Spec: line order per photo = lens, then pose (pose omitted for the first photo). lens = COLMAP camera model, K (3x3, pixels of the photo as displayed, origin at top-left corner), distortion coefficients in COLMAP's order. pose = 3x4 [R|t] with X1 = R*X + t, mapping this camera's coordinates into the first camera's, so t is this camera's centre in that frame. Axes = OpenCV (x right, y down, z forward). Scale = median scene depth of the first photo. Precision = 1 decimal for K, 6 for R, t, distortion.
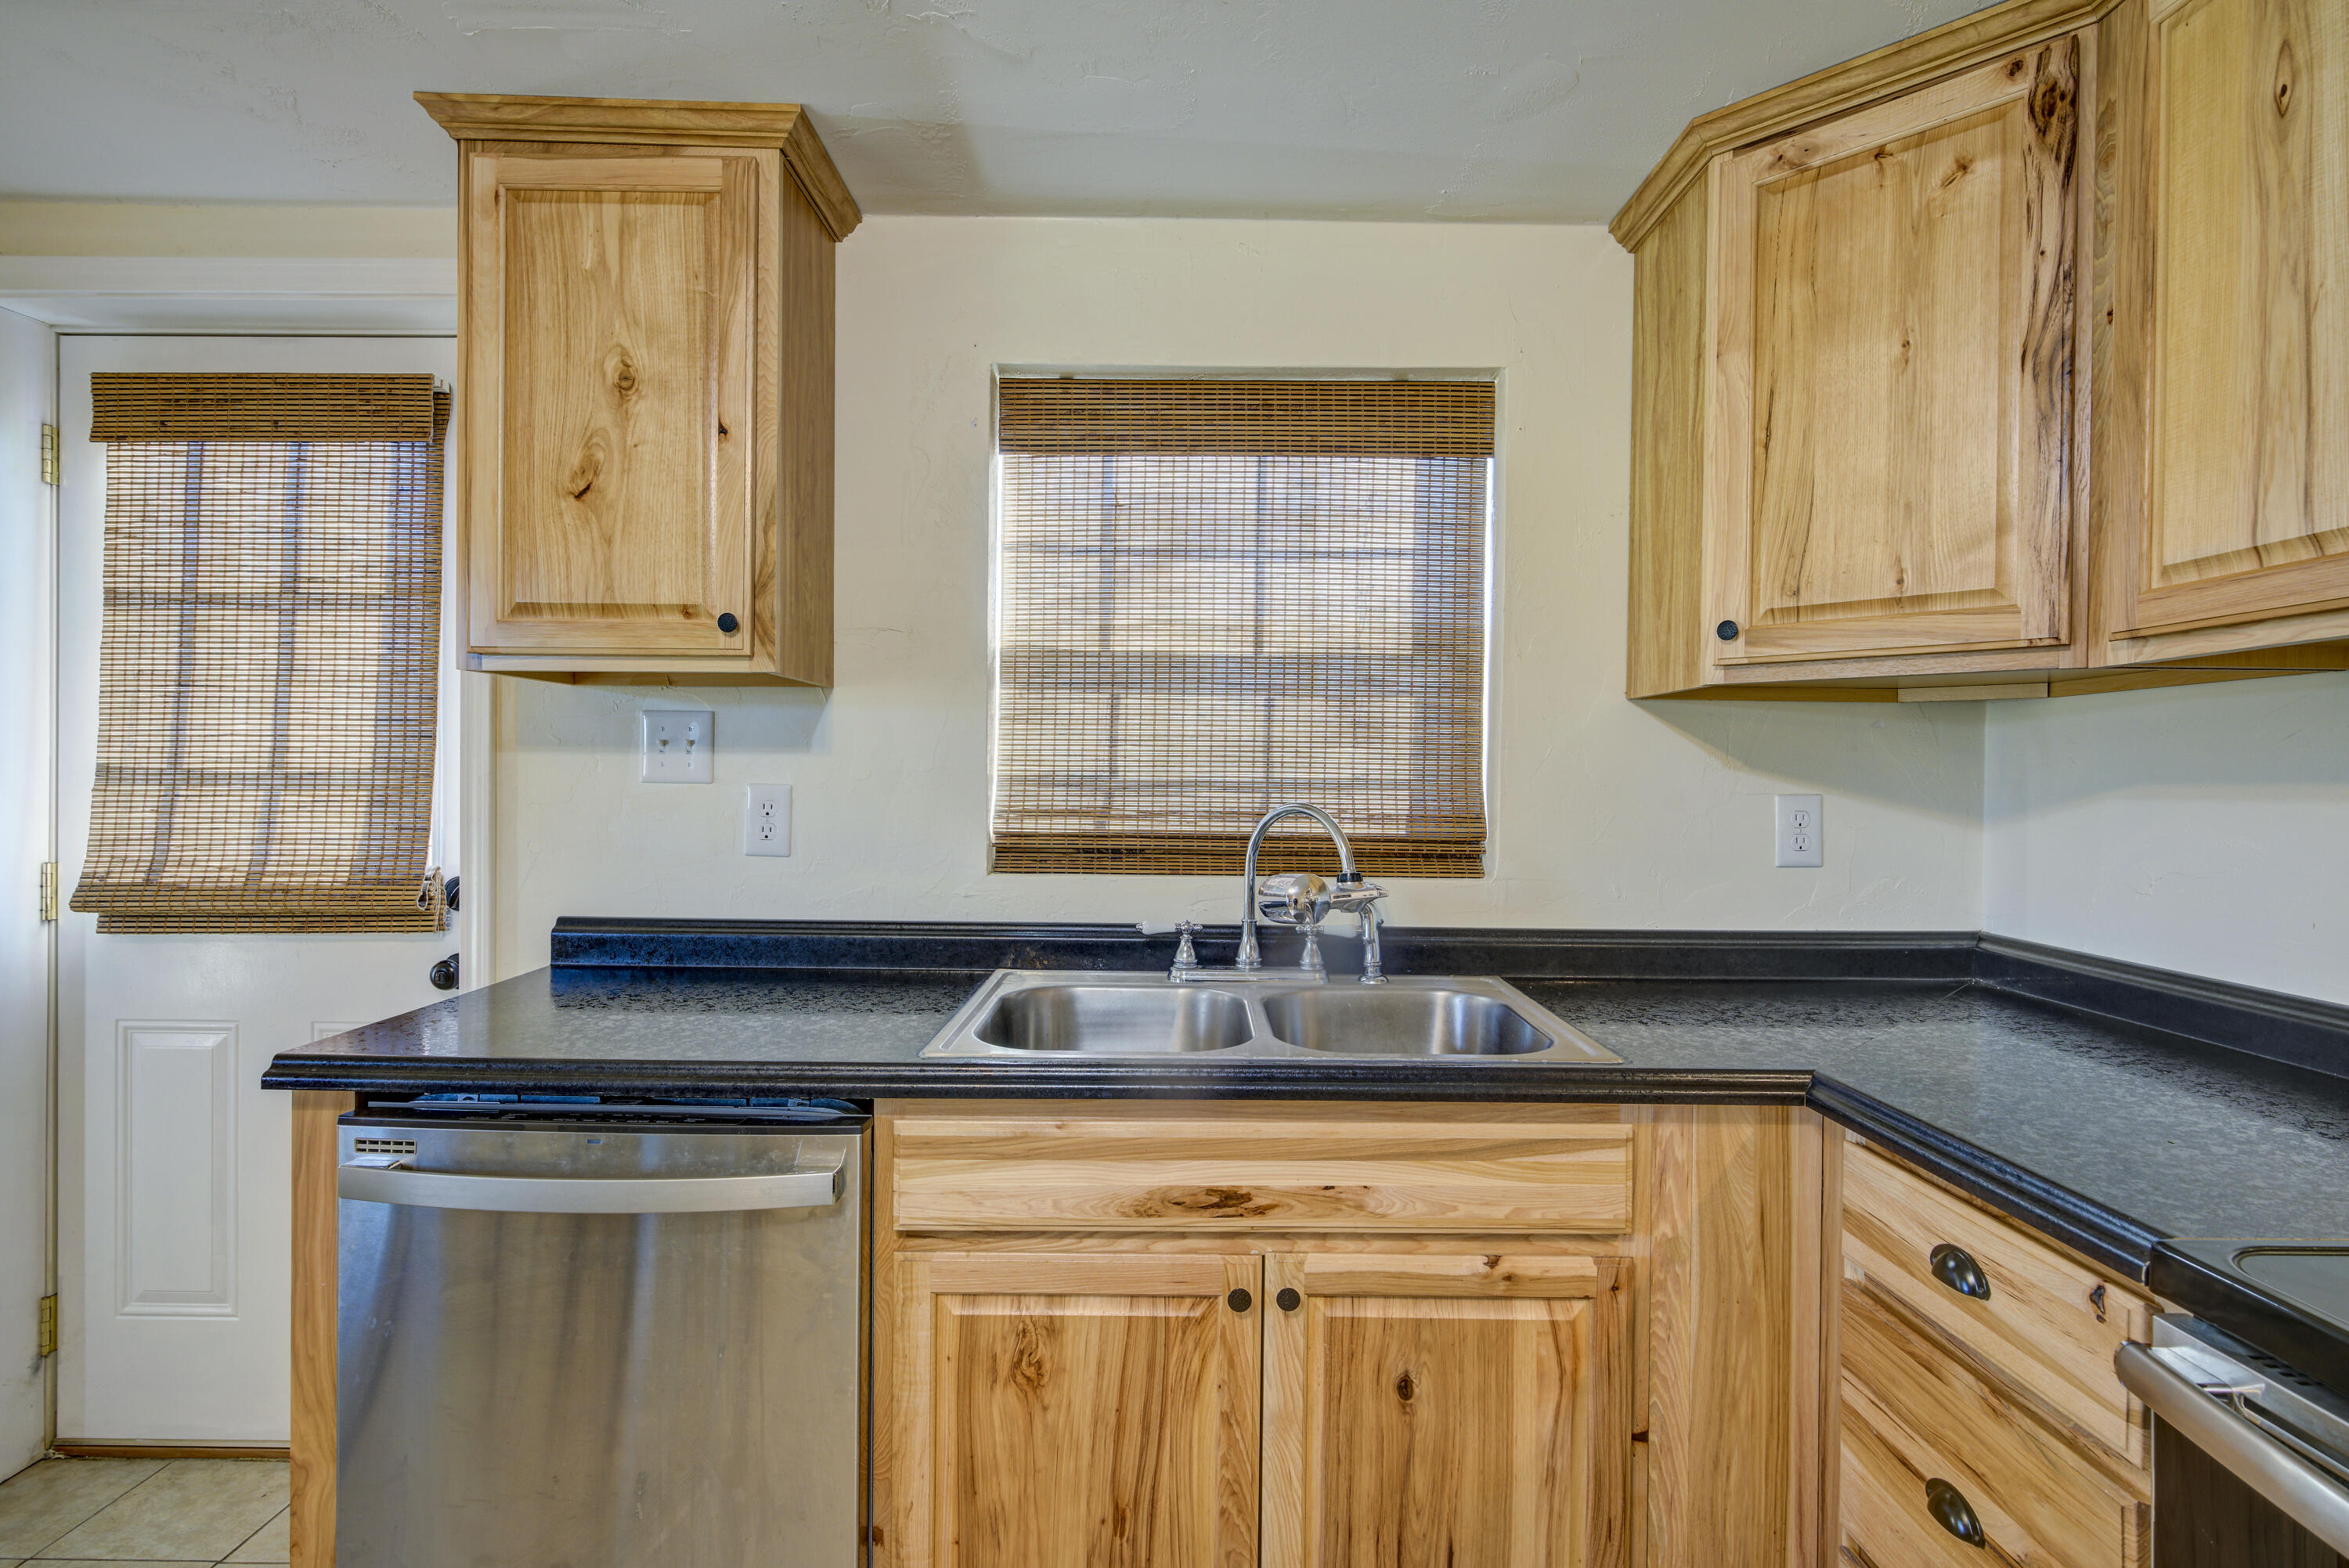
lens RADIAL K [[1152.4, 0, 1174.5], [0, 1152.4, 784.0], [0, 0, 1]] dist [-0.003325, -0.000595]
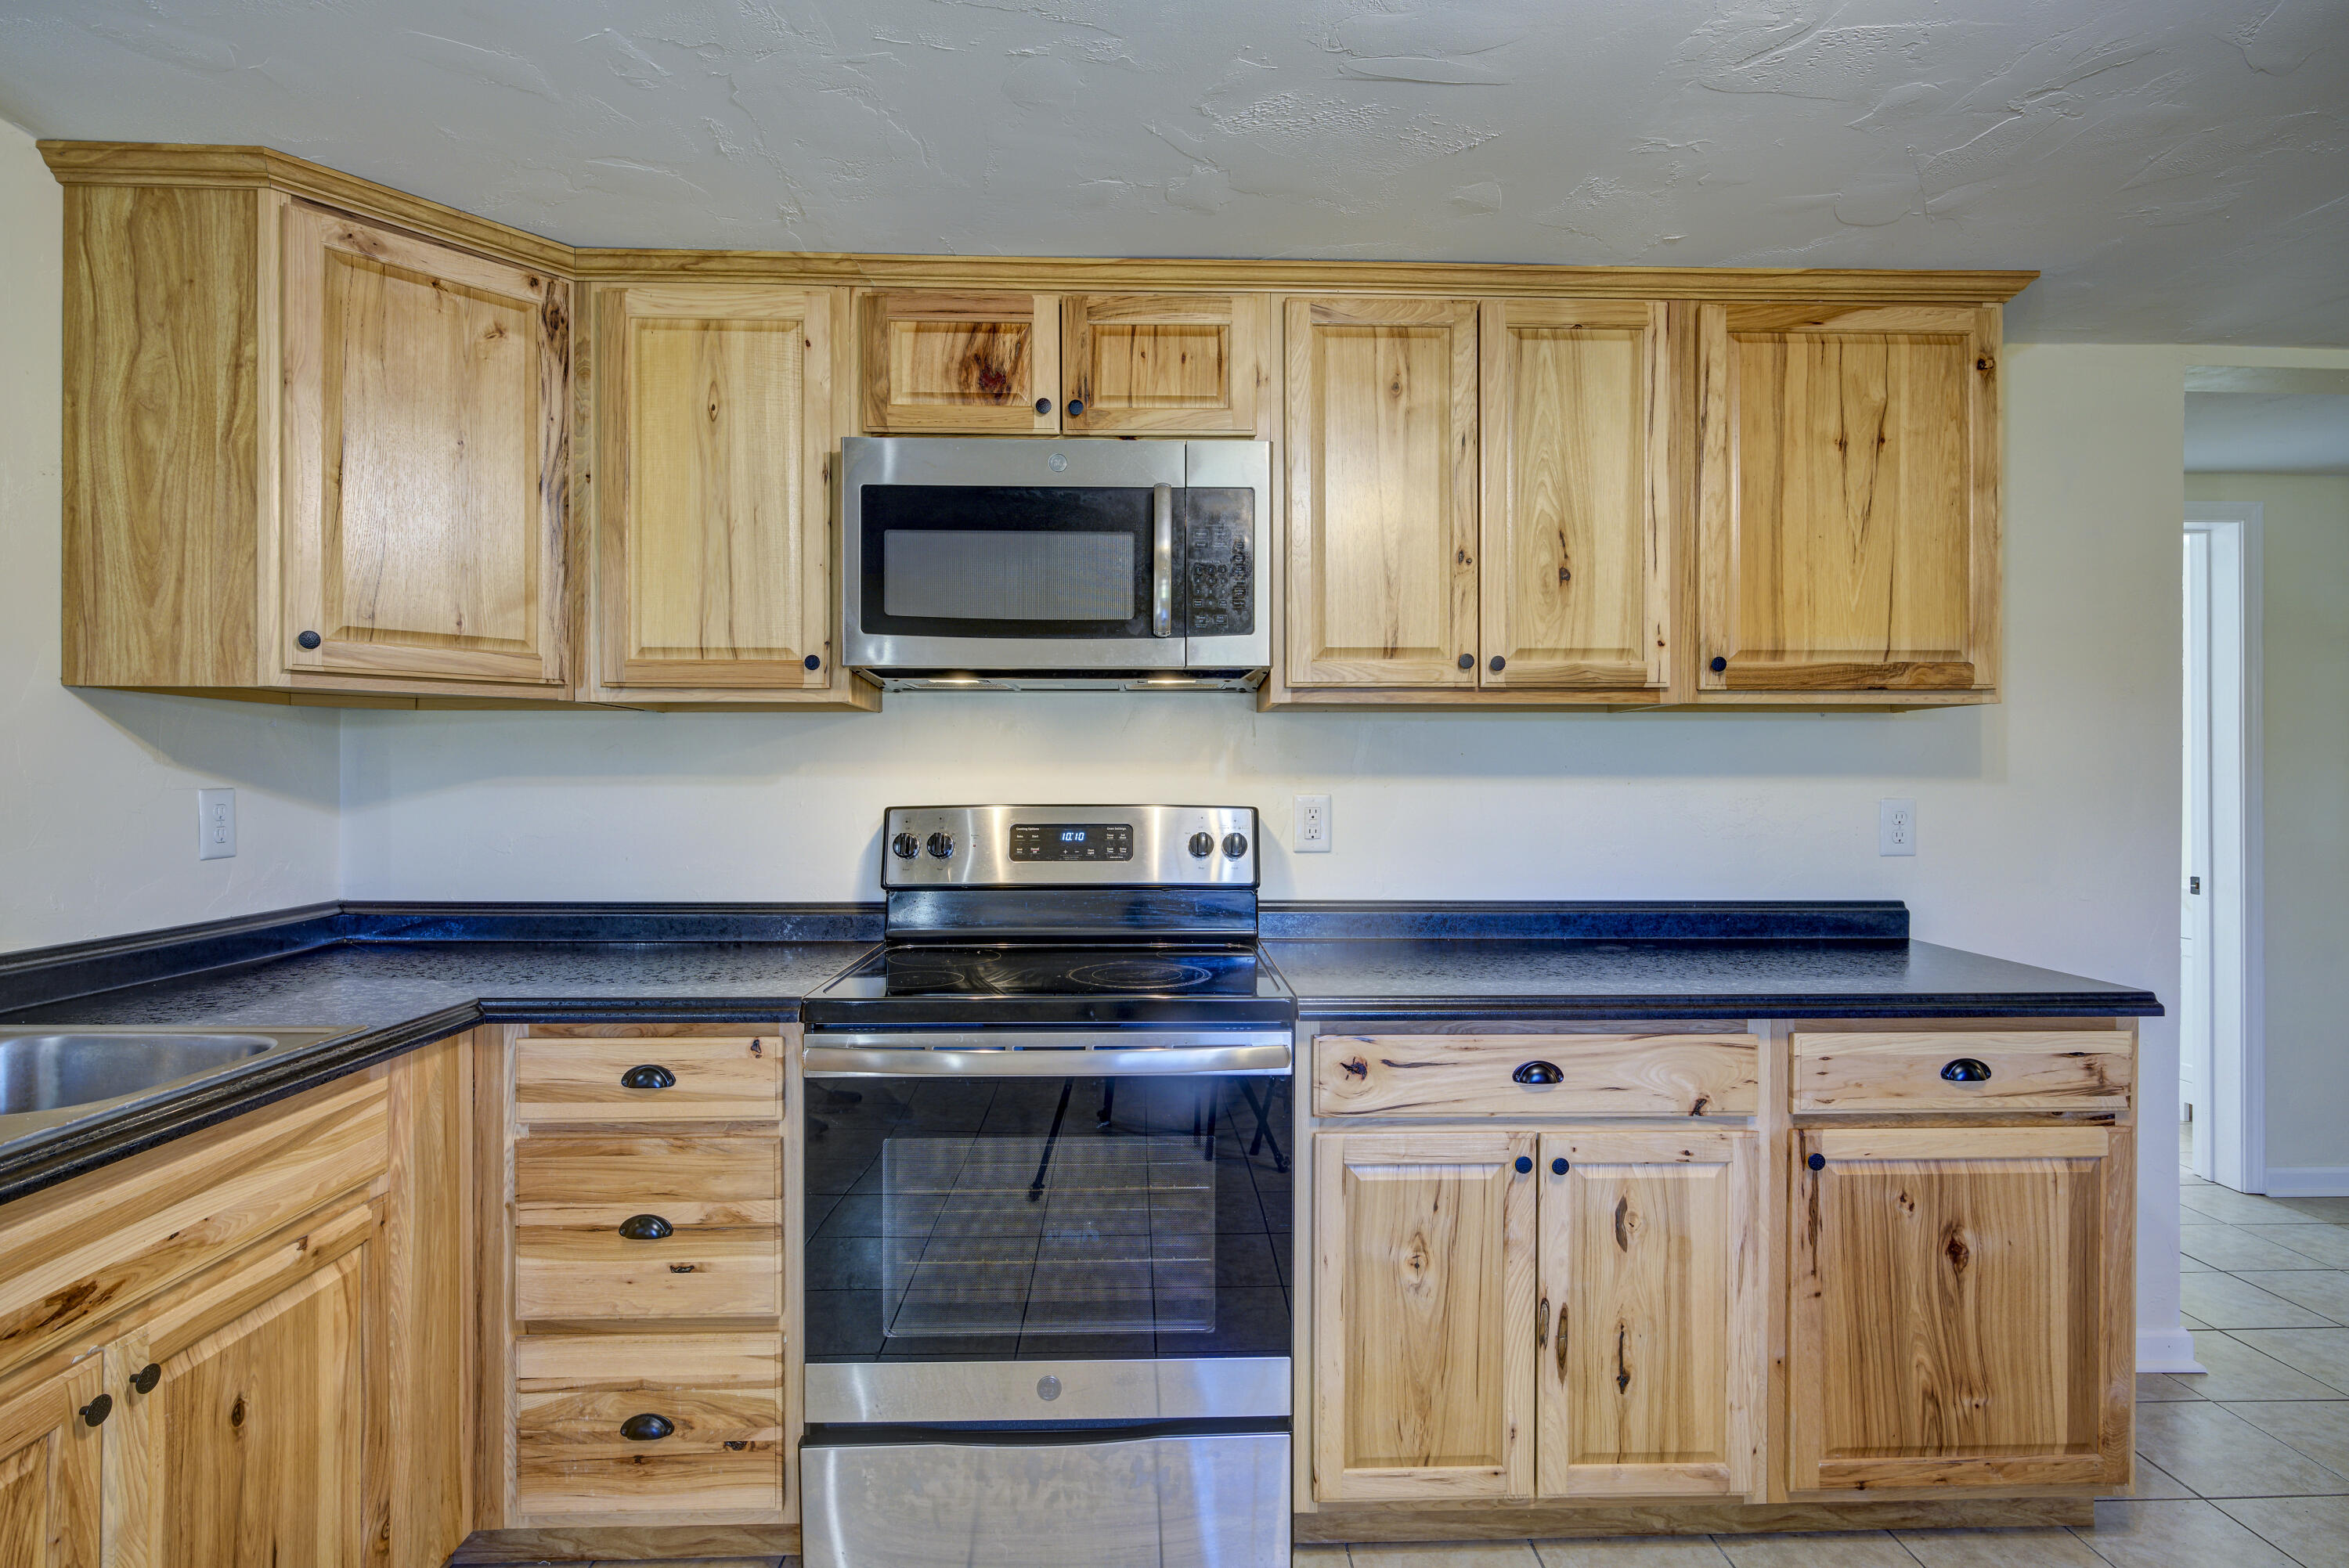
lens RADIAL K [[1152.4, 0, 1174.5], [0, 1152.4, 784.0], [0, 0, 1]] dist [-0.003325, -0.000595]
pose [[-0.034305, -0.013836, 0.999316, -0.653703], [0.003676, 0.999896, 0.013971, -0.007721], [-0.999405, 0.004153, -0.034251, 0.213389]]
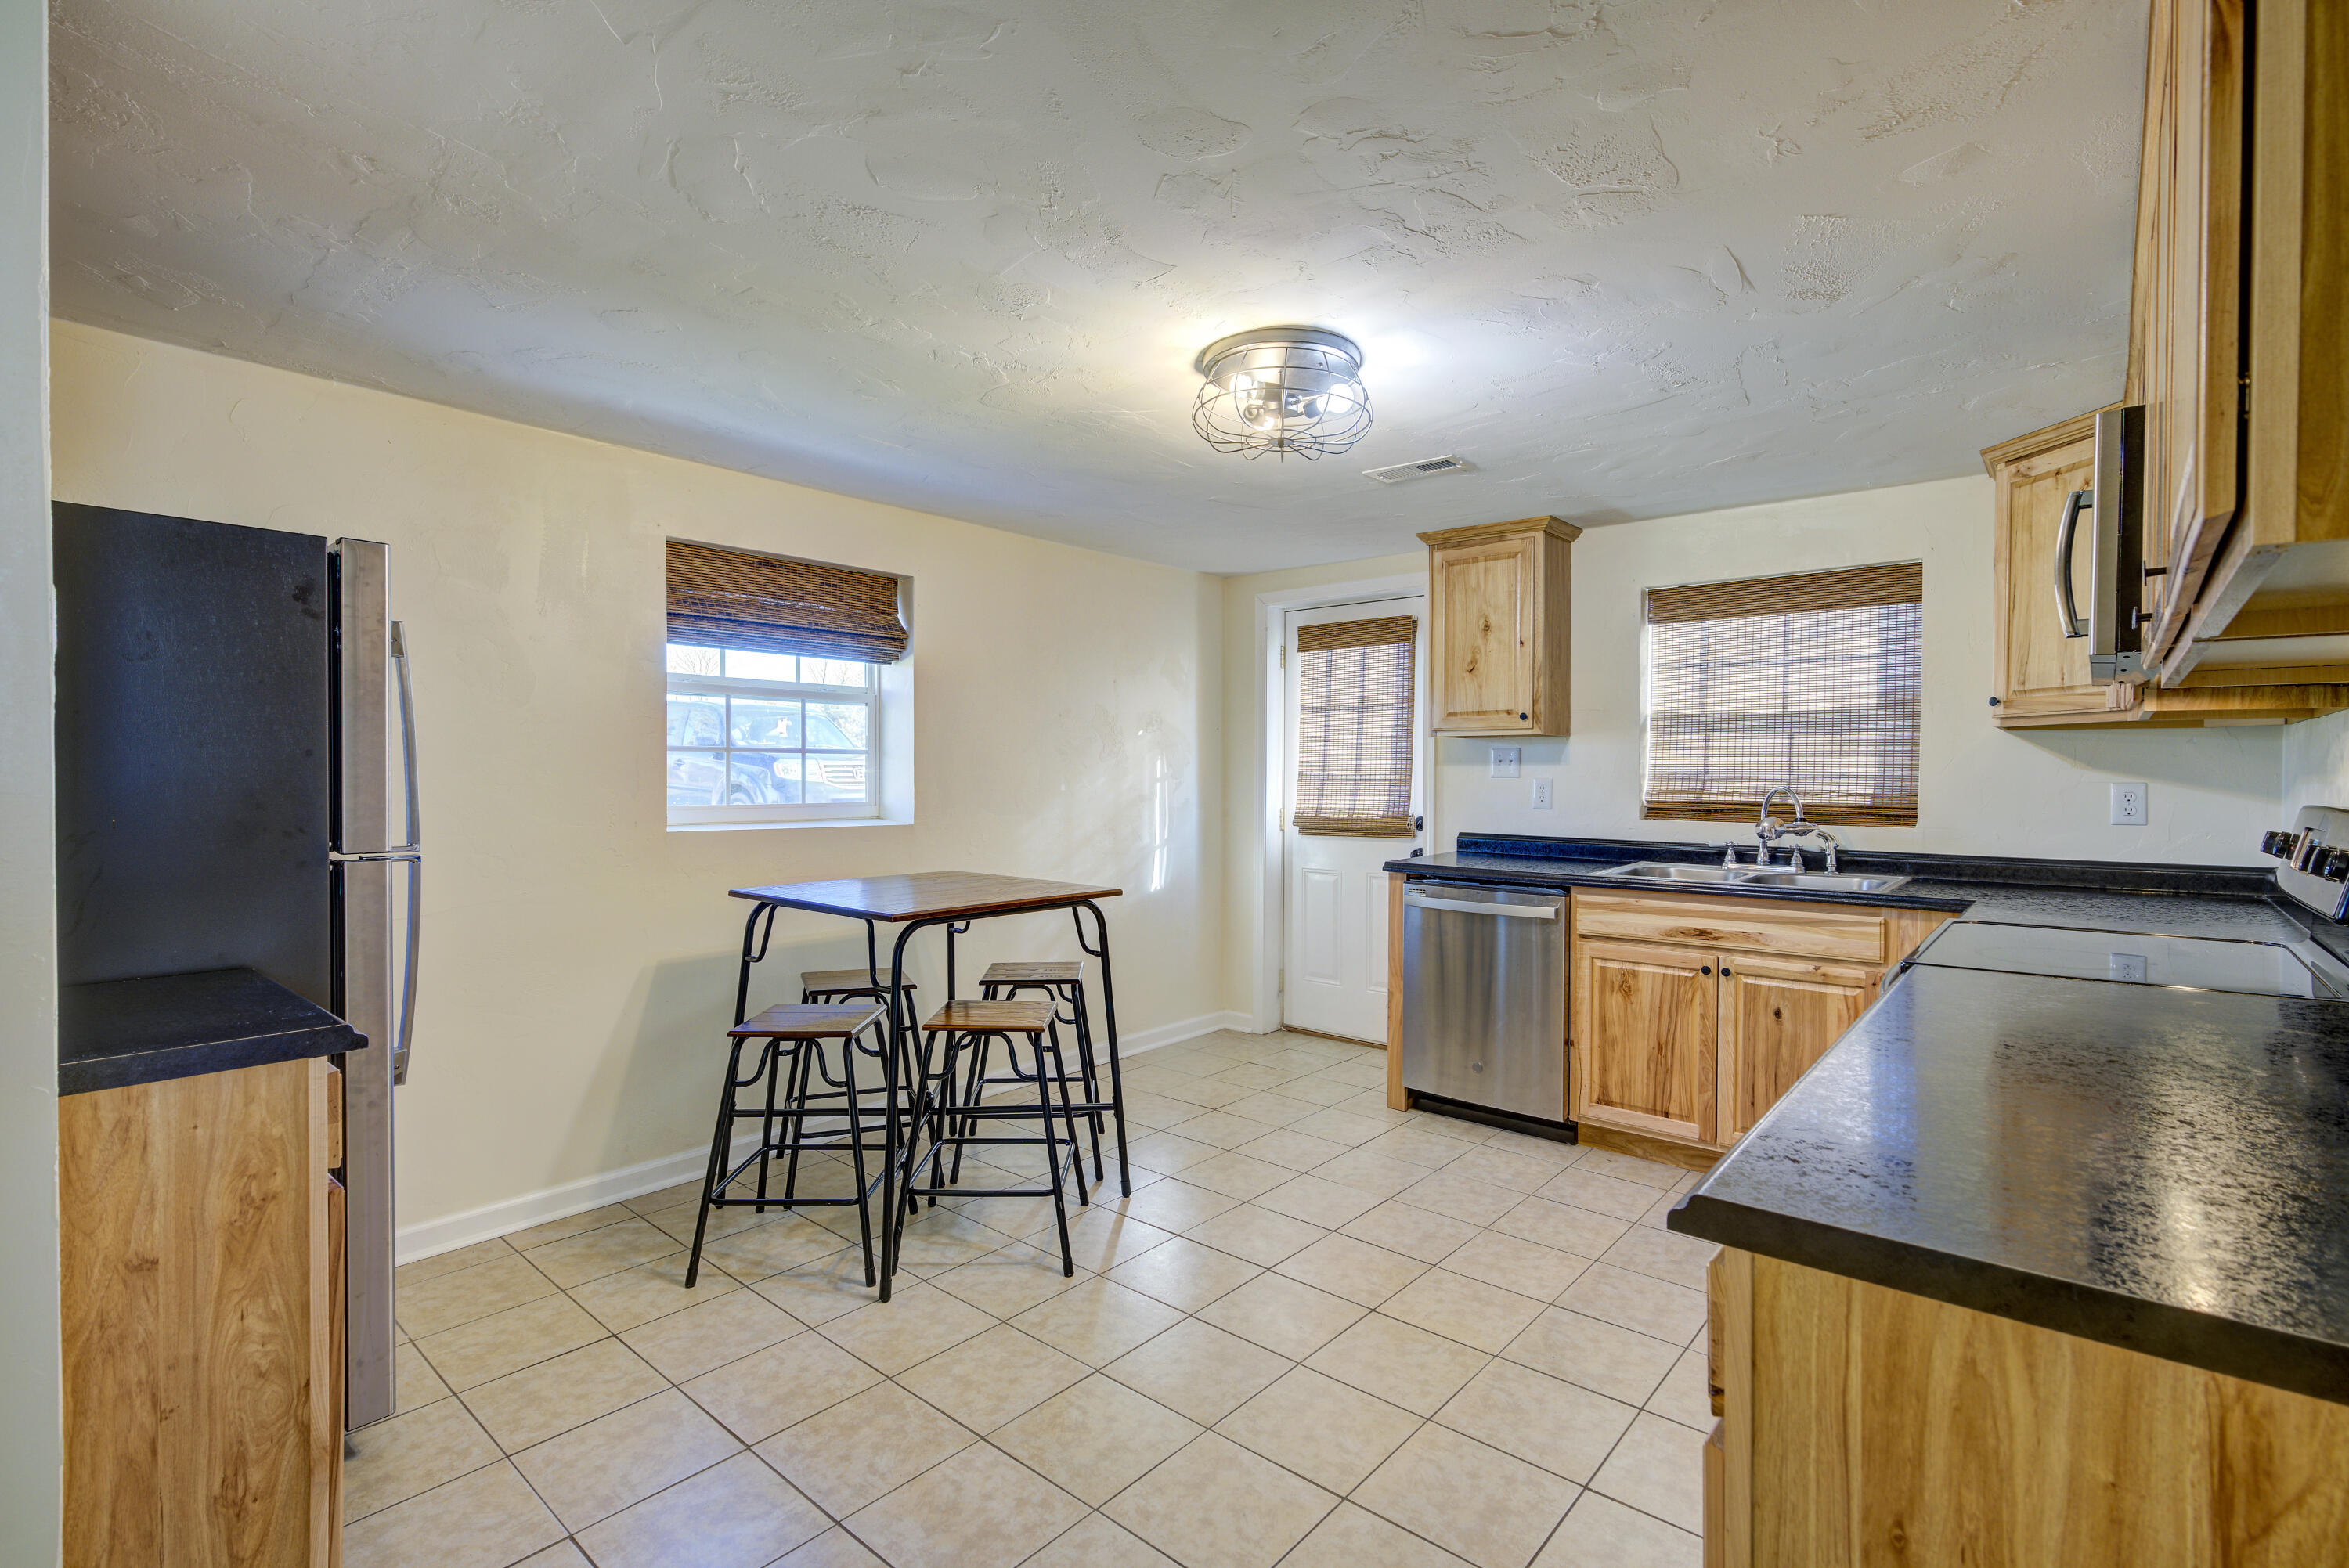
lens RADIAL K [[1077.6, 0, 1181.2], [0, 1077.6, 778.0], [0, 0, 1]] dist [-0.002599, -0.000019]
pose [[0.761525, -0.002434, -0.648131, 0.624473], [-0.002746, 0.999972, -0.006981, 0.020746], [0.648130, 0.007095, 0.761497, -1.408038]]
